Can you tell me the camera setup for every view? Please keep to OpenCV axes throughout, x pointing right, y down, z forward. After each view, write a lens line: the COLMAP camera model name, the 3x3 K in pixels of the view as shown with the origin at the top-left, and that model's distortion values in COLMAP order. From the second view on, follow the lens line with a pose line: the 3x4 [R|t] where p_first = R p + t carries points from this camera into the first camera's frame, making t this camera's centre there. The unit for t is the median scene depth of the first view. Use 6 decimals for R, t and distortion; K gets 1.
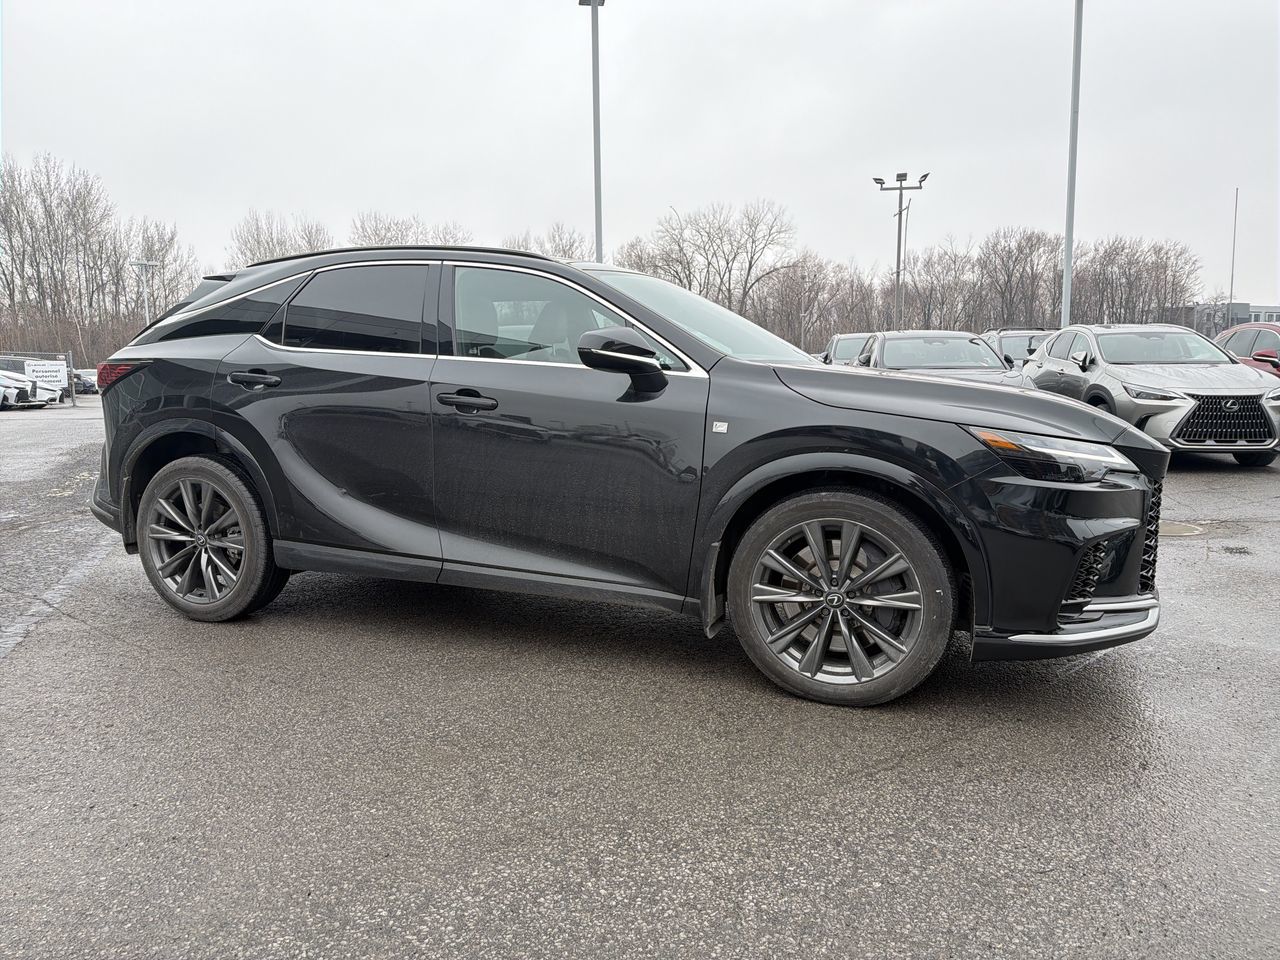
lens RADIAL K [[949.2, 0, 640.0], [0, 949.2, 480.0], [0, 0, 1]] dist [0.157336, -0.279273]
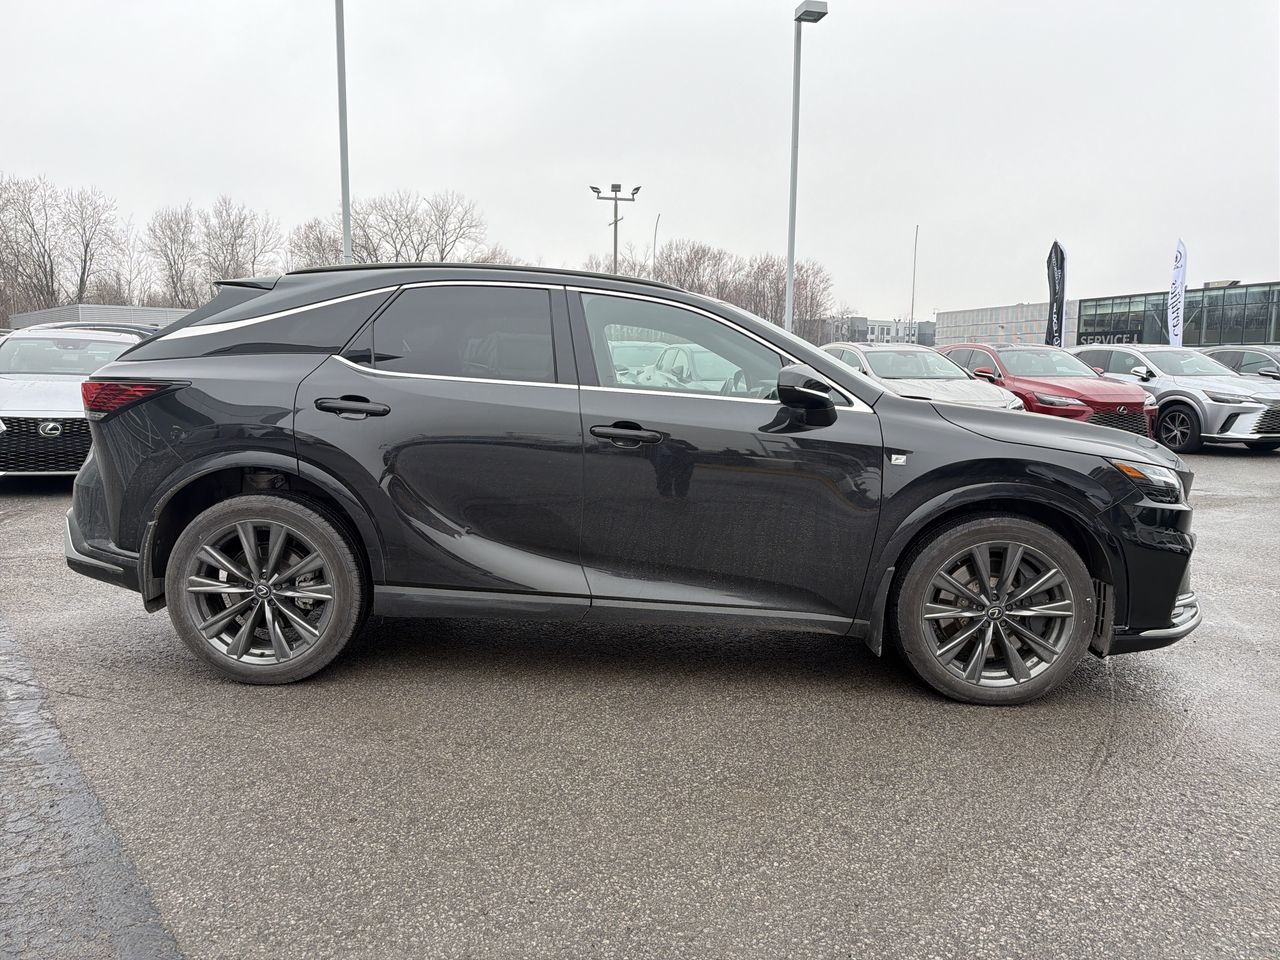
lens RADIAL K [[949.2, 0, 640.0], [0, 949.2, 480.0], [0, 0, 1]] dist [0.157336, -0.279273]
pose [[0.930210, -0.024569, 0.366203, -0.471630], [0.021208, 0.999688, 0.013199, -0.042957], [-0.366413, -0.004511, 0.930441, 0.077582]]
